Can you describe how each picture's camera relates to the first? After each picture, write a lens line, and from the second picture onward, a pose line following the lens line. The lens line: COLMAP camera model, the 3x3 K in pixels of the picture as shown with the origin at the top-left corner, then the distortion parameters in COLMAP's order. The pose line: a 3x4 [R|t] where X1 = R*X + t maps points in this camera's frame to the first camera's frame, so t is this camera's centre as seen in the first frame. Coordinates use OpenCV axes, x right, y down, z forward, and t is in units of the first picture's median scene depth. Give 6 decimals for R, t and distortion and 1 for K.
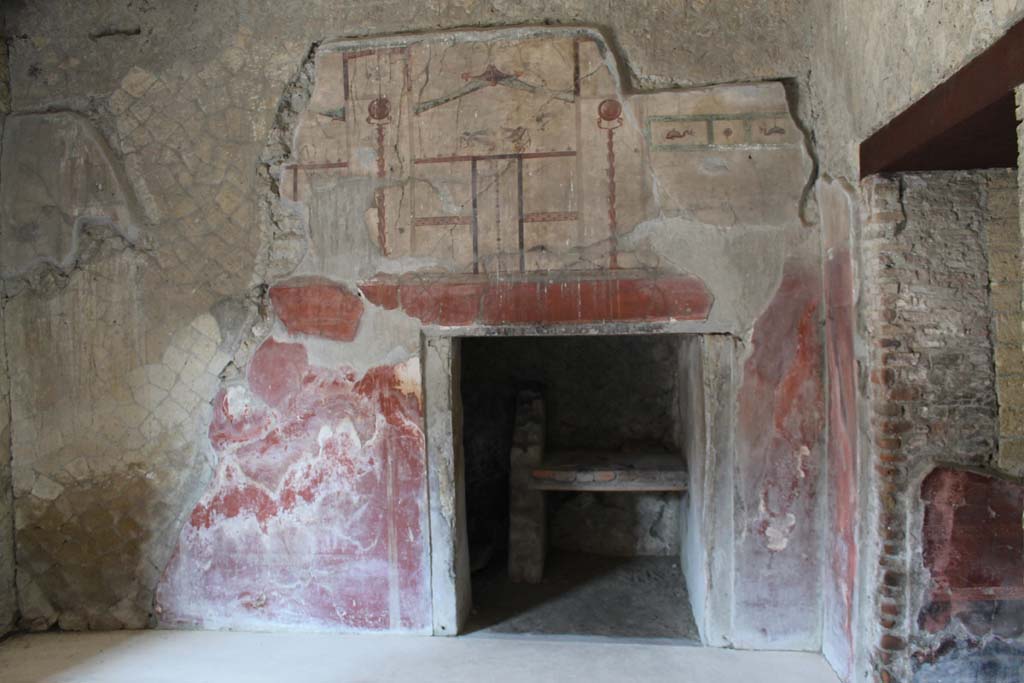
lens RADIAL K [[846.3, 0, 511.4], [0, 846.3, 345.9], [0, 0, 1]] dist [-0.077854, 0.017611]
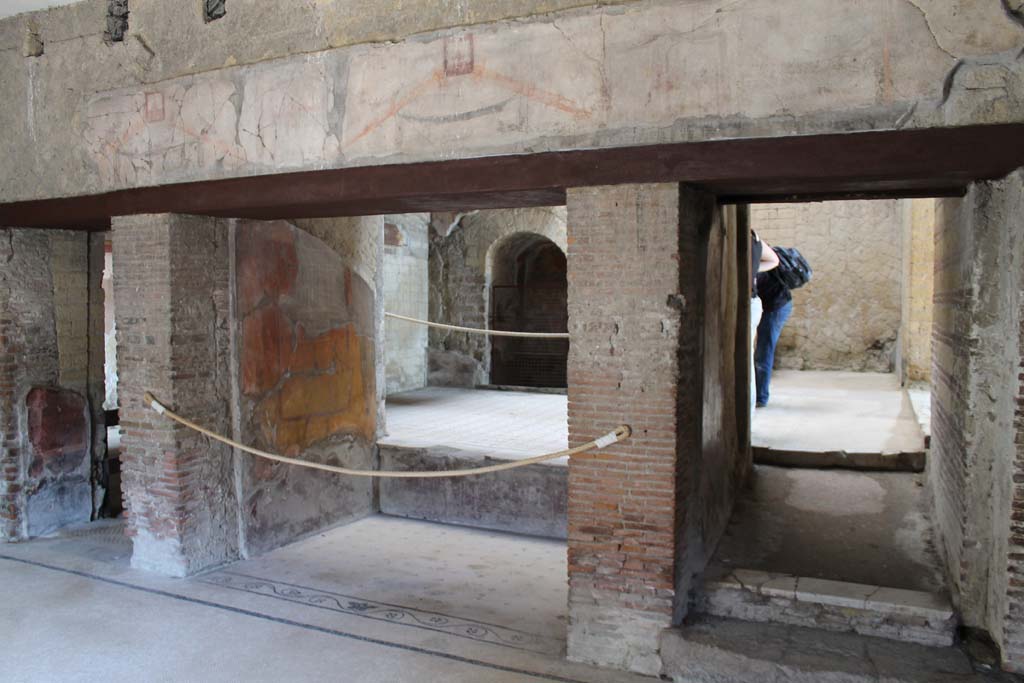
lens RADIAL K [[846.3, 0, 512.7], [0, 846.3, 341.7], [0, 0, 1]] dist [-0.077854, 0.017611]
pose [[0.290264, -0.044114, 0.955929, -0.937350], [0.011598, 0.999026, 0.042581, -0.023388], [-0.956876, -0.001273, 0.290493, -0.567052]]
